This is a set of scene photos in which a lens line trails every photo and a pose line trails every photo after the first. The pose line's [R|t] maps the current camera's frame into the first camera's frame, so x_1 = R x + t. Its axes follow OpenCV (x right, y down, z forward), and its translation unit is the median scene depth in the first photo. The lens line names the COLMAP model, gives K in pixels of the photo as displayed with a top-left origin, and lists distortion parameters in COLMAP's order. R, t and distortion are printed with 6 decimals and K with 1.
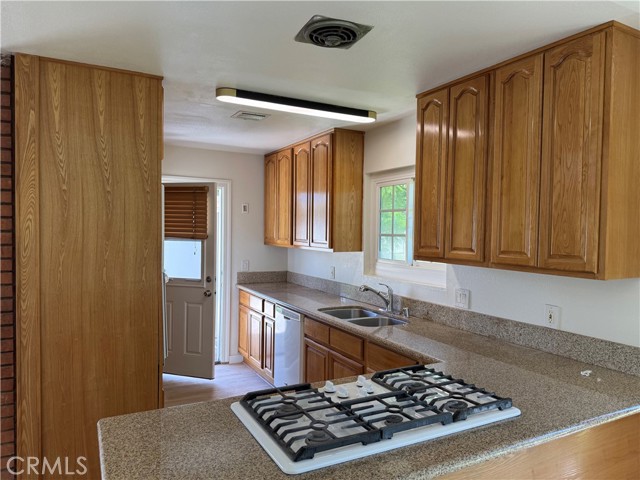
lens RADIAL K [[450.7, 0, 320.0], [0, 450.7, 240.0], [0, 0, 1]] dist [0.096597, -0.122370]
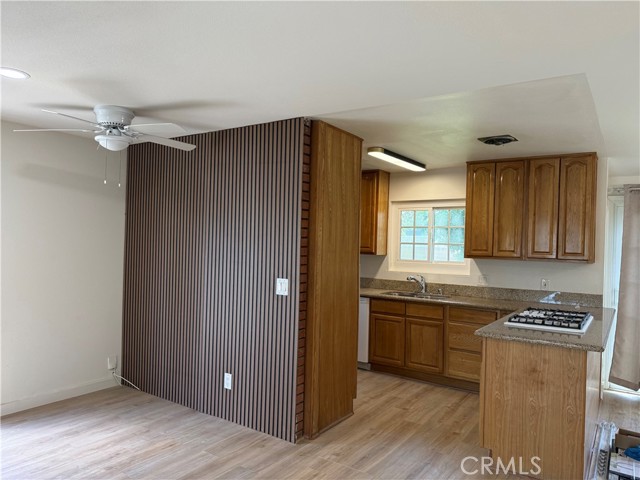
lens RADIAL K [[450.7, 0, 320.0], [0, 450.7, 240.0], [0, 0, 1]] dist [0.096597, -0.122370]
pose [[0.880605, 0.014605, 0.473626, -1.216293], [-0.005027, 0.999757, -0.021483, 0.017840], [-0.473824, 0.016537, 0.880464, -0.274322]]
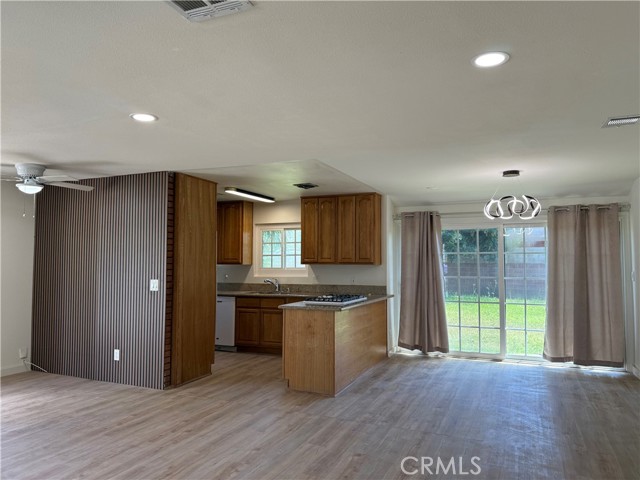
lens RADIAL K [[450.7, 0, 320.0], [0, 450.7, 240.0], [0, 0, 1]] dist [0.096597, -0.122370]
pose [[0.782702, 0.019404, 0.622094, -1.351434], [0.021740, 0.998052, -0.058483, 0.064361], [-0.622017, 0.059299, 0.780755, -1.045409]]
